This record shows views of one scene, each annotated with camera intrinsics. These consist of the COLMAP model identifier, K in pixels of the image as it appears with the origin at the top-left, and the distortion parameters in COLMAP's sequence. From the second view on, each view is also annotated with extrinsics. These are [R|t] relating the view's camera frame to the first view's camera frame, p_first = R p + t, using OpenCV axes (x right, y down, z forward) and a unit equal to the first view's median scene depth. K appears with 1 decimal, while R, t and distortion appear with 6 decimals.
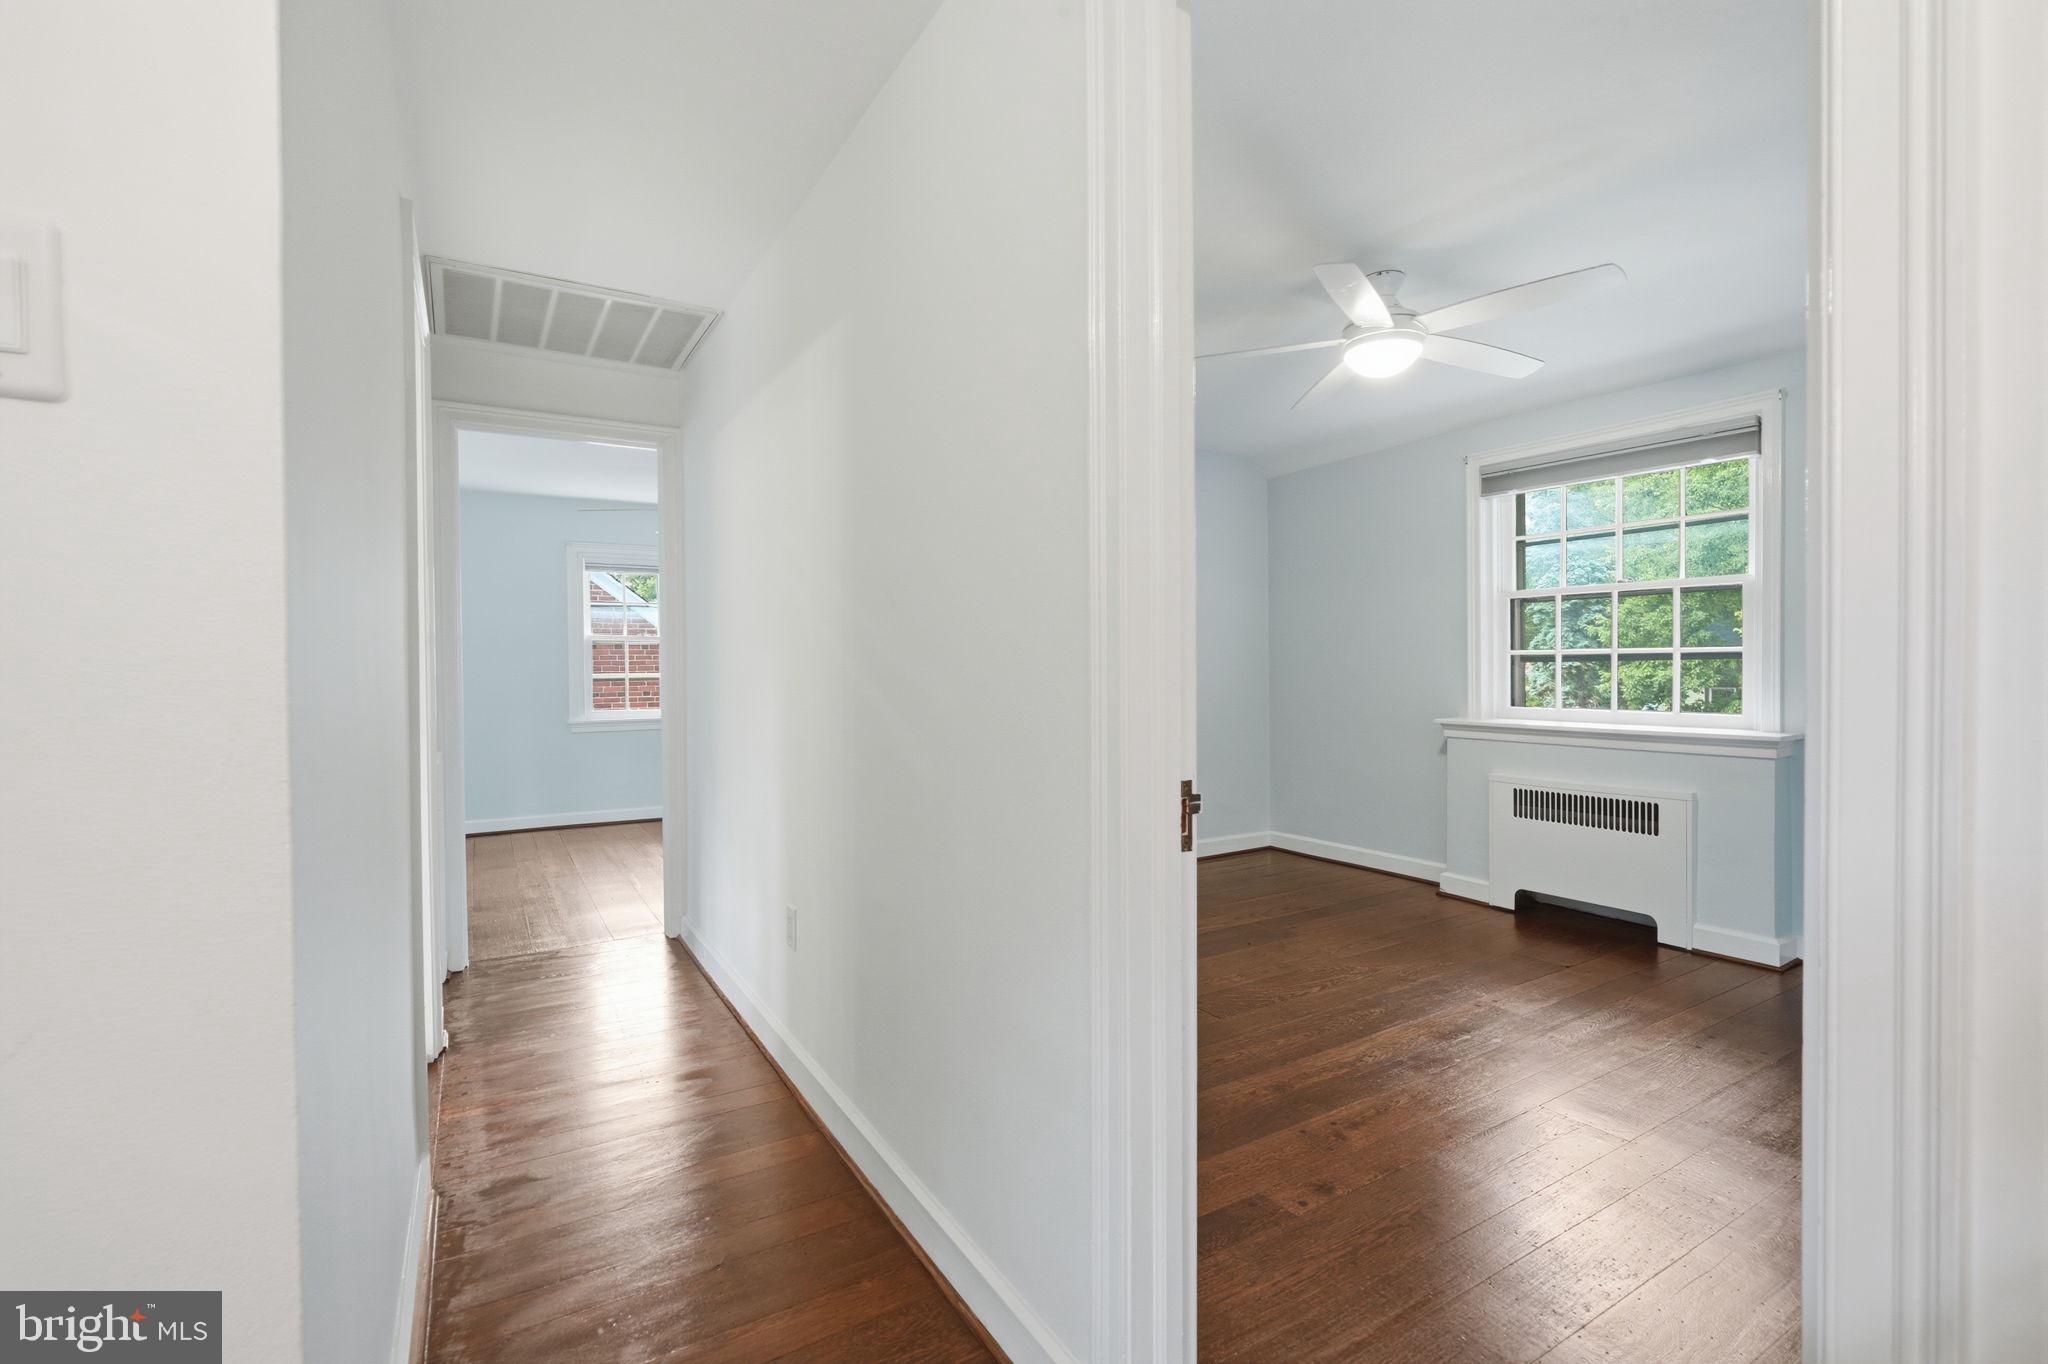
lens RADIAL K [[909.4, 0, 1024.0], [0, 909.4, 682.0], [0, 0, 1]] dist [-0.000301, -0.000034]
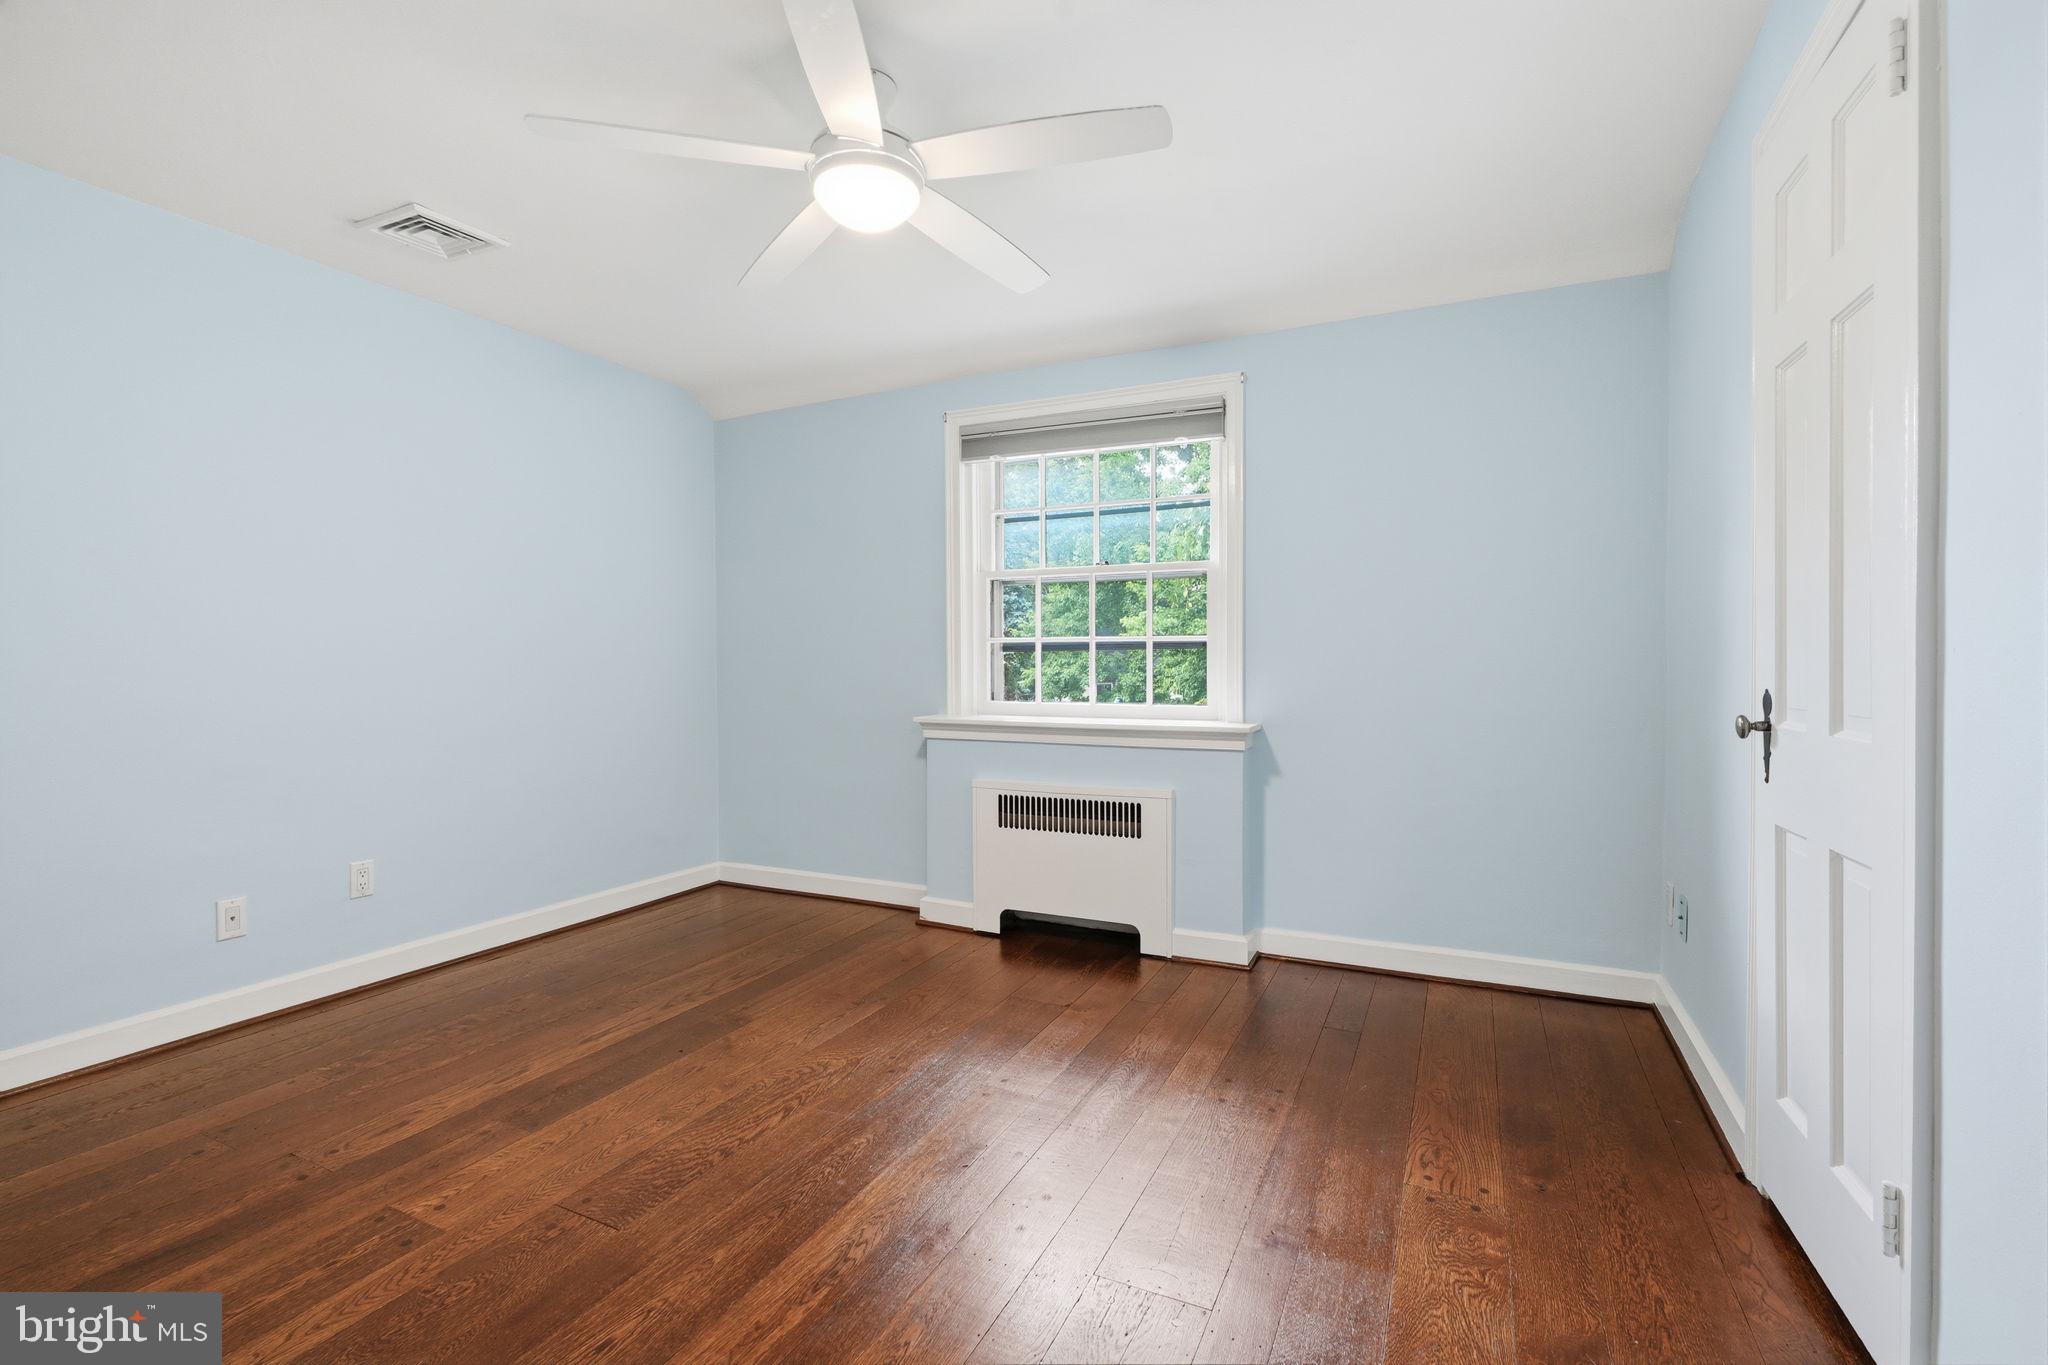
lens RADIAL K [[909.4, 0, 1024.0], [0, 909.4, 682.5], [0, 0, 1]] dist [-0.000301, -0.000034]
pose [[0.837963, -0.004656, 0.545707, 0.094900], [0.003304, 0.999989, 0.003458, 0.007085], [-0.545717, -0.001095, 0.837969, 0.292792]]
